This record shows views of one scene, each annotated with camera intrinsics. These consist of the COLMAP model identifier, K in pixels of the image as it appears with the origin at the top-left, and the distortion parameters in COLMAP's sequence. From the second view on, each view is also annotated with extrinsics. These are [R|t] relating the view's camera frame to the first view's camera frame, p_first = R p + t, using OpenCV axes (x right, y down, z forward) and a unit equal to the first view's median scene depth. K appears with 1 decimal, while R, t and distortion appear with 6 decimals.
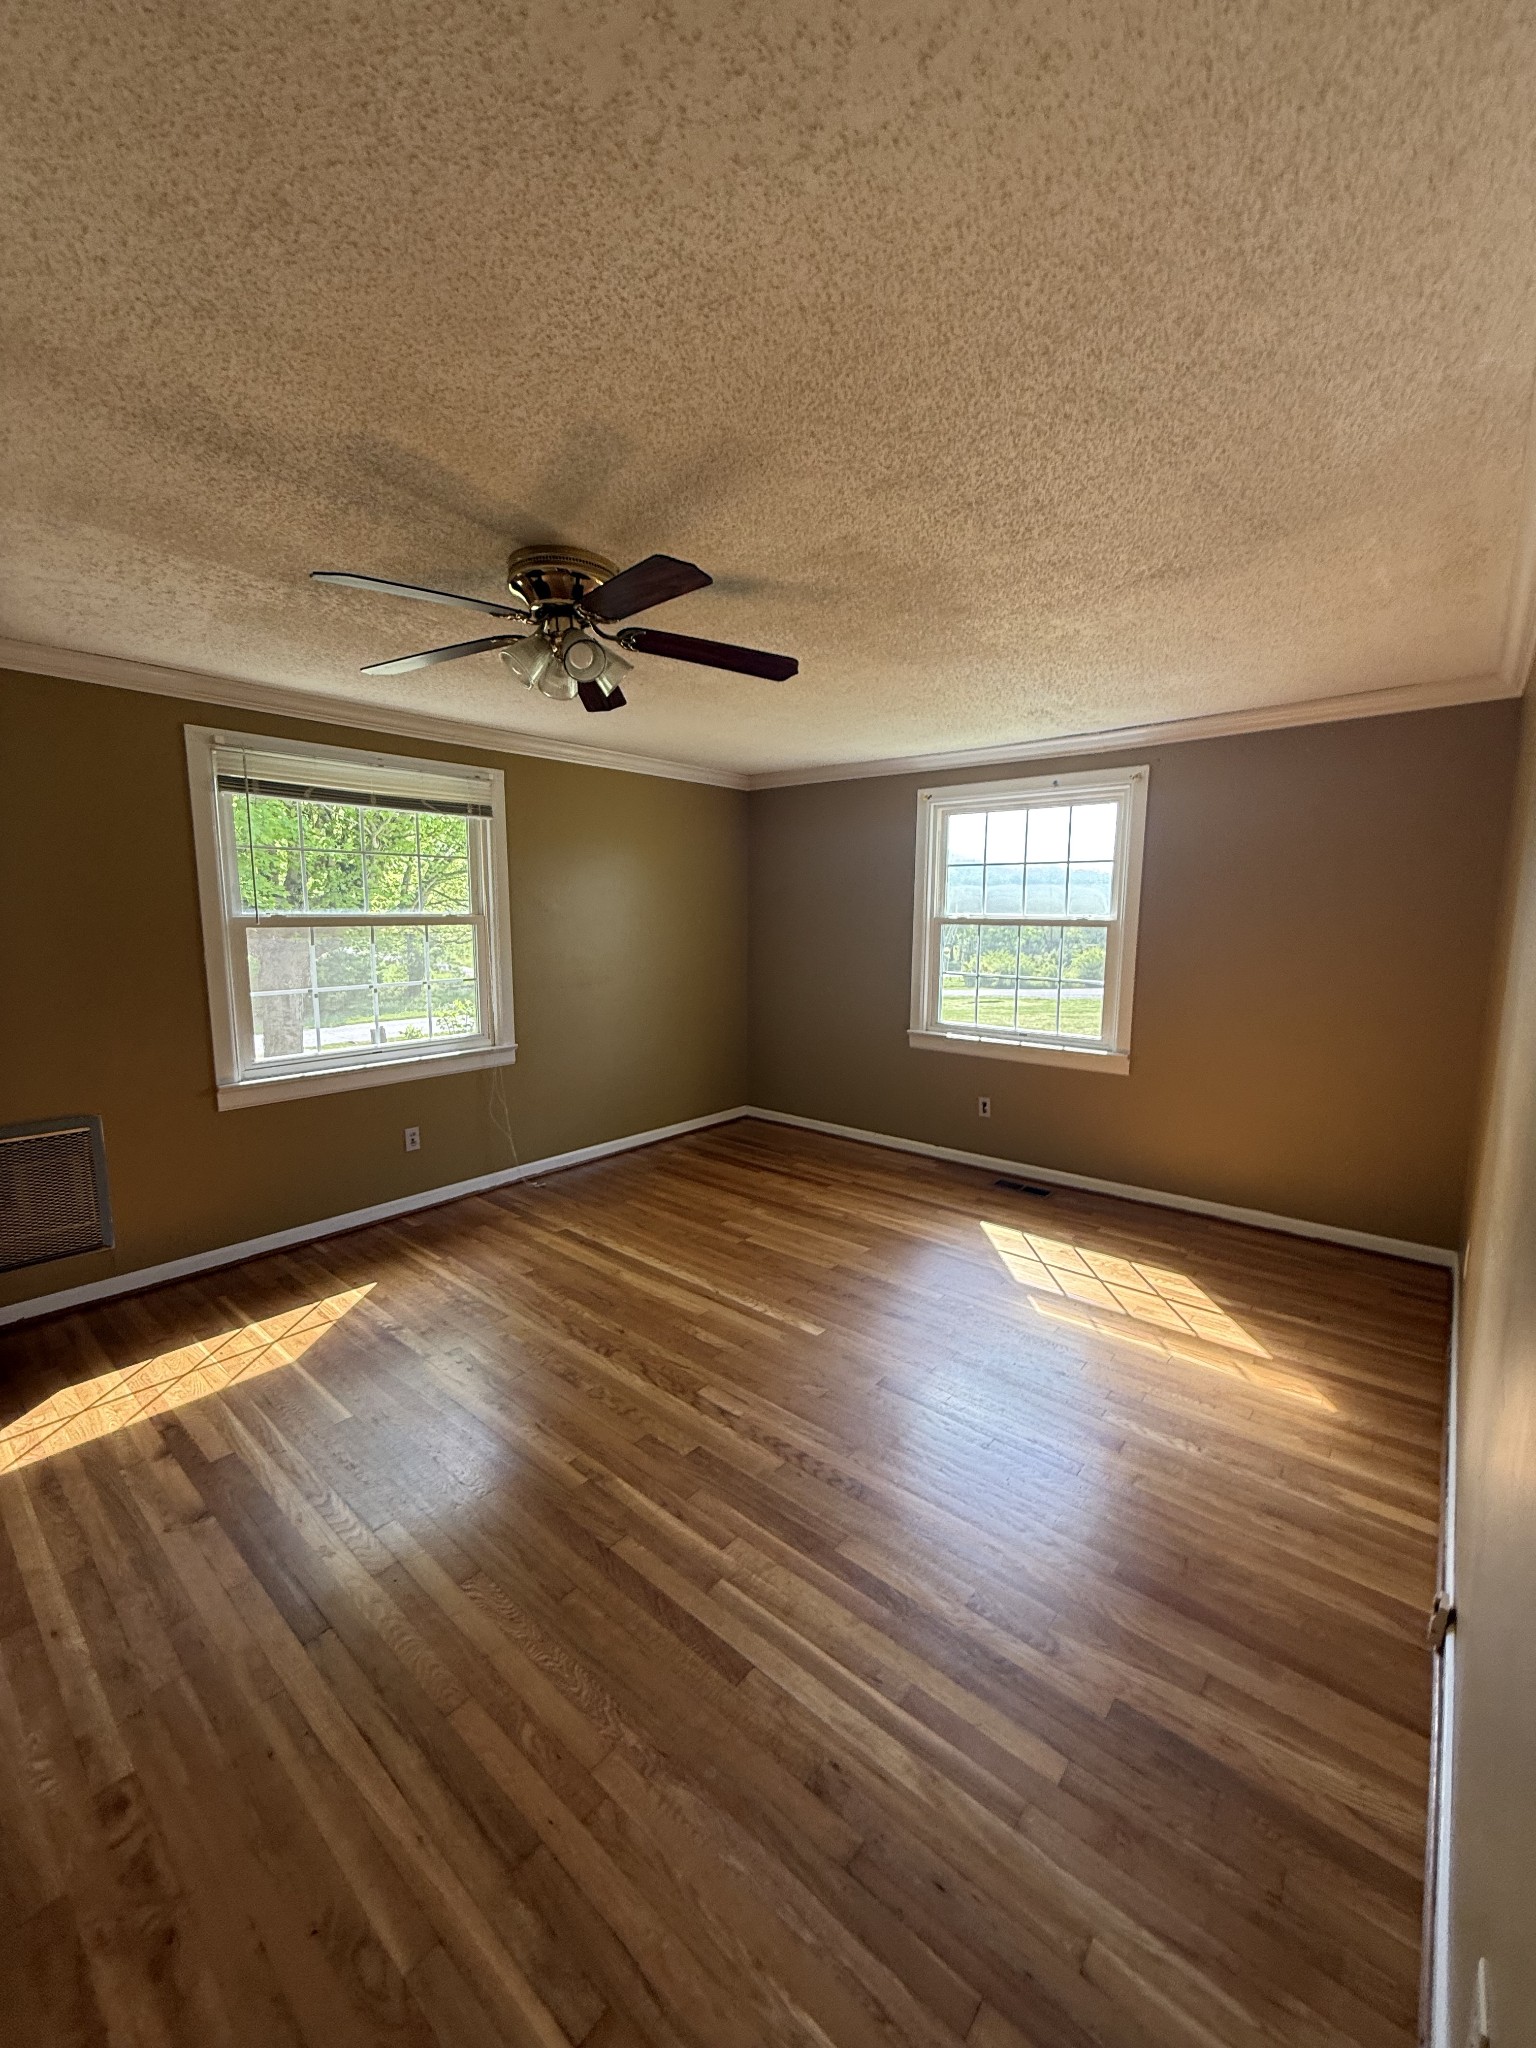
lens RADIAL K [[824.0, 0, 772.0], [0, 824.0, 1018.9], [0, 0, 1]] dist [0.015786, -0.000063]
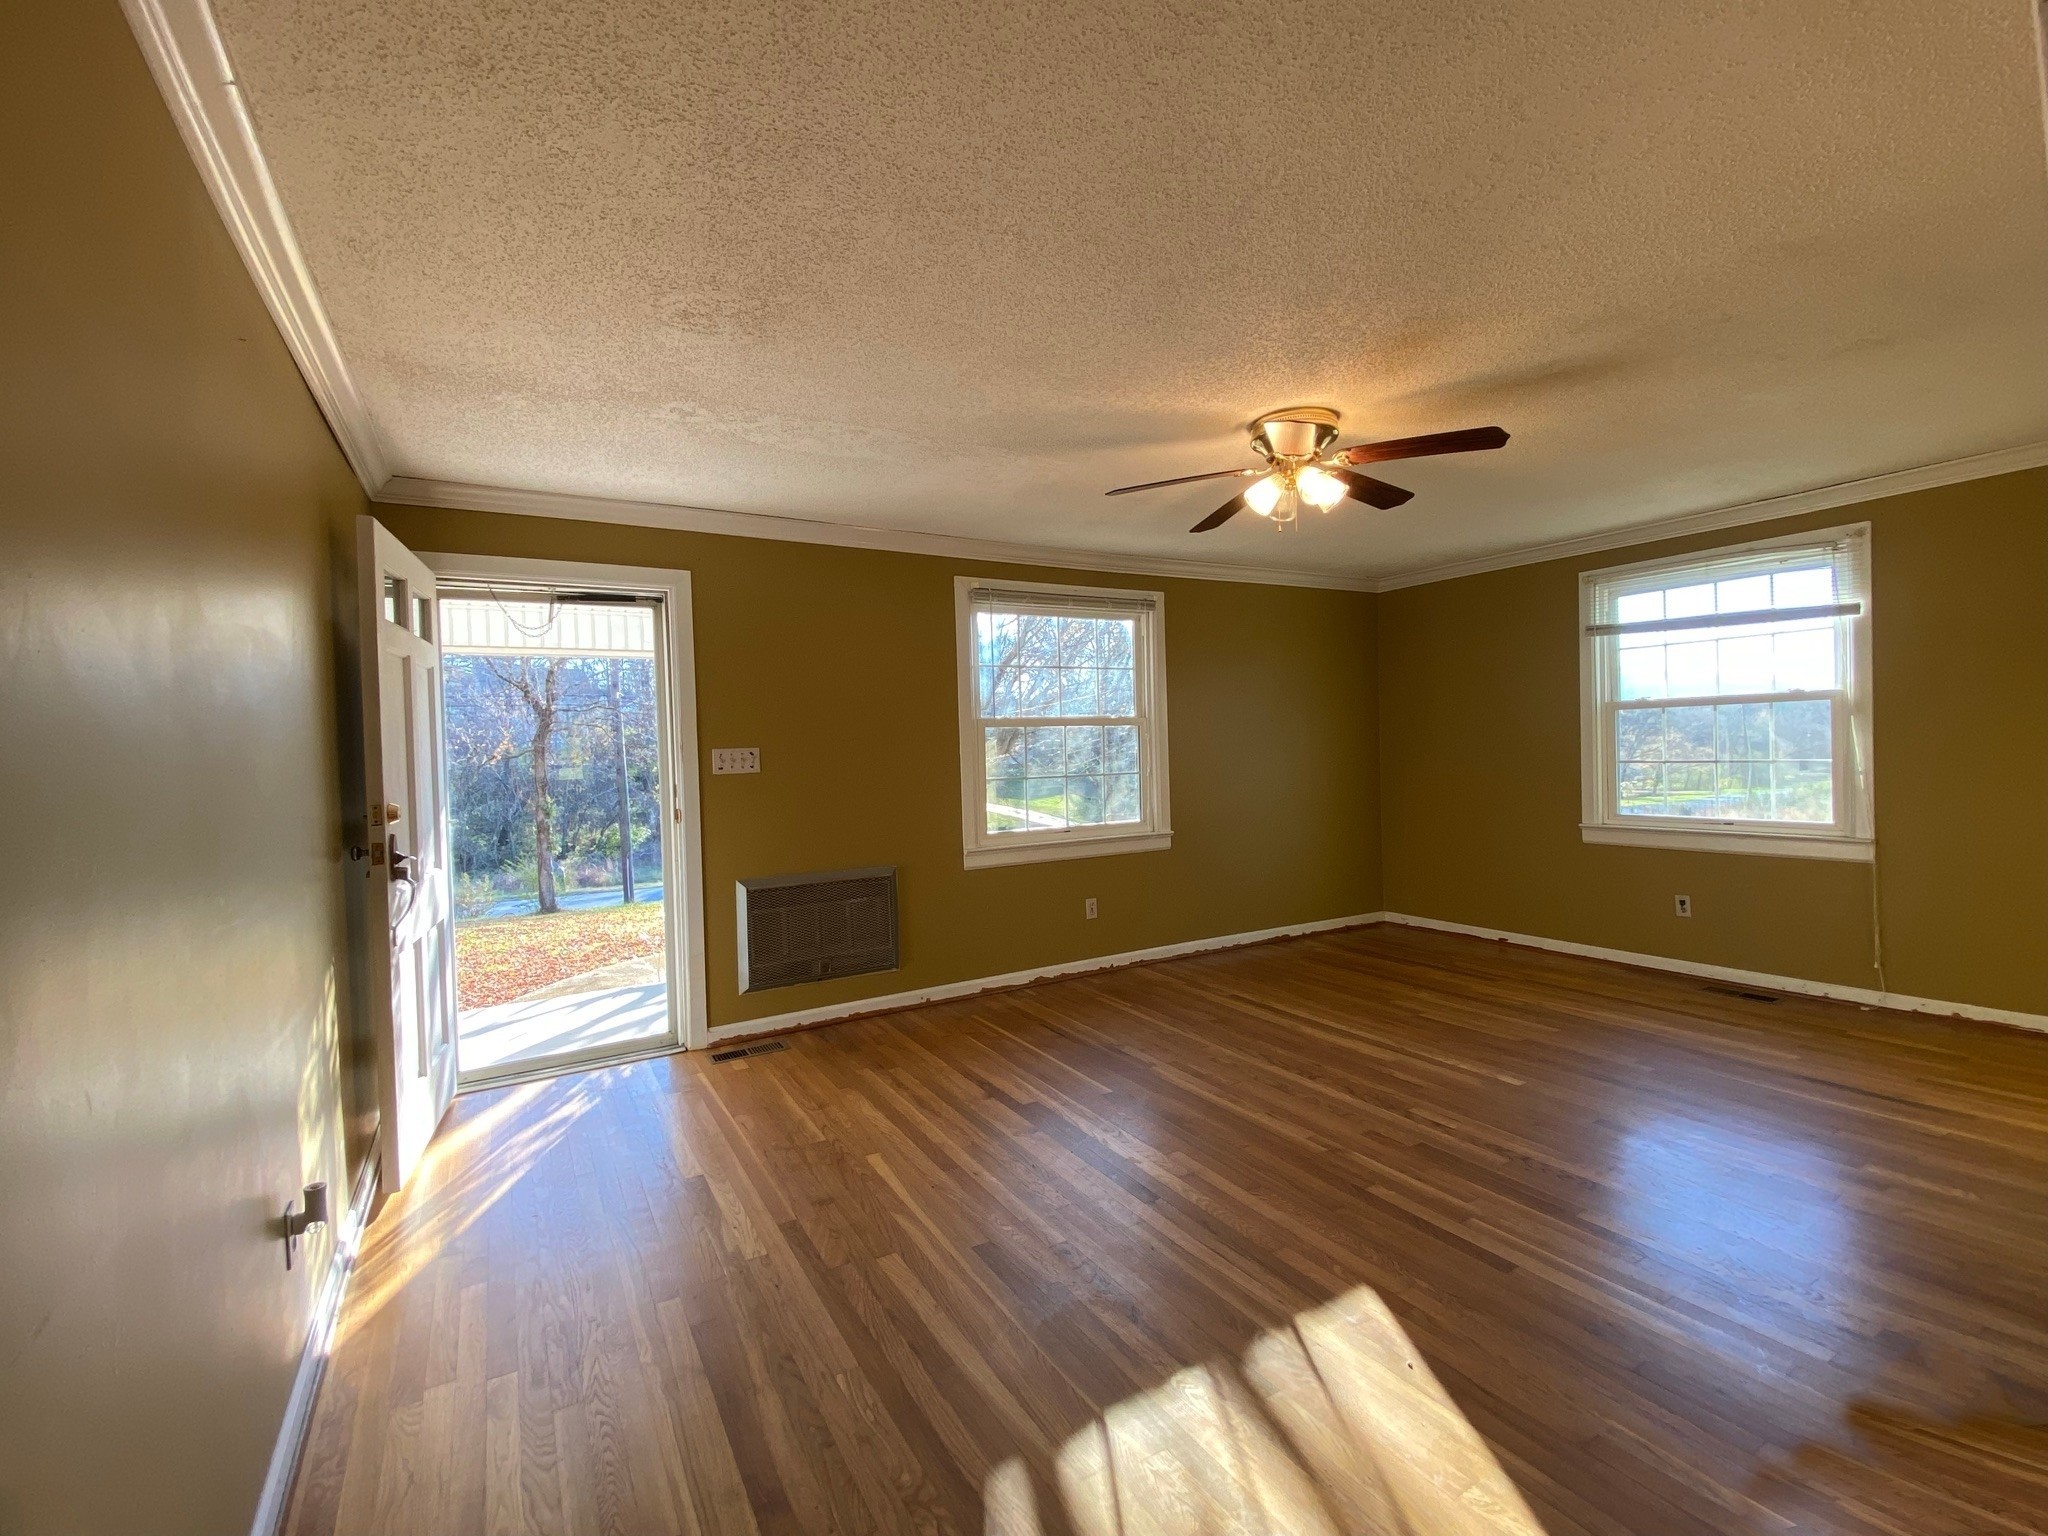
lens RADIAL K [[914.9, 0, 1018.5], [0, 914.9, 762.1], [0, 0, 1]] dist [-0.000302, -0.009446]
pose [[0.940002, -0.019080, -0.340635, -0.116855], [-0.017833, 0.994322, -0.104907, 0.095433], [0.340702, 0.104688, 0.934325, -0.278853]]
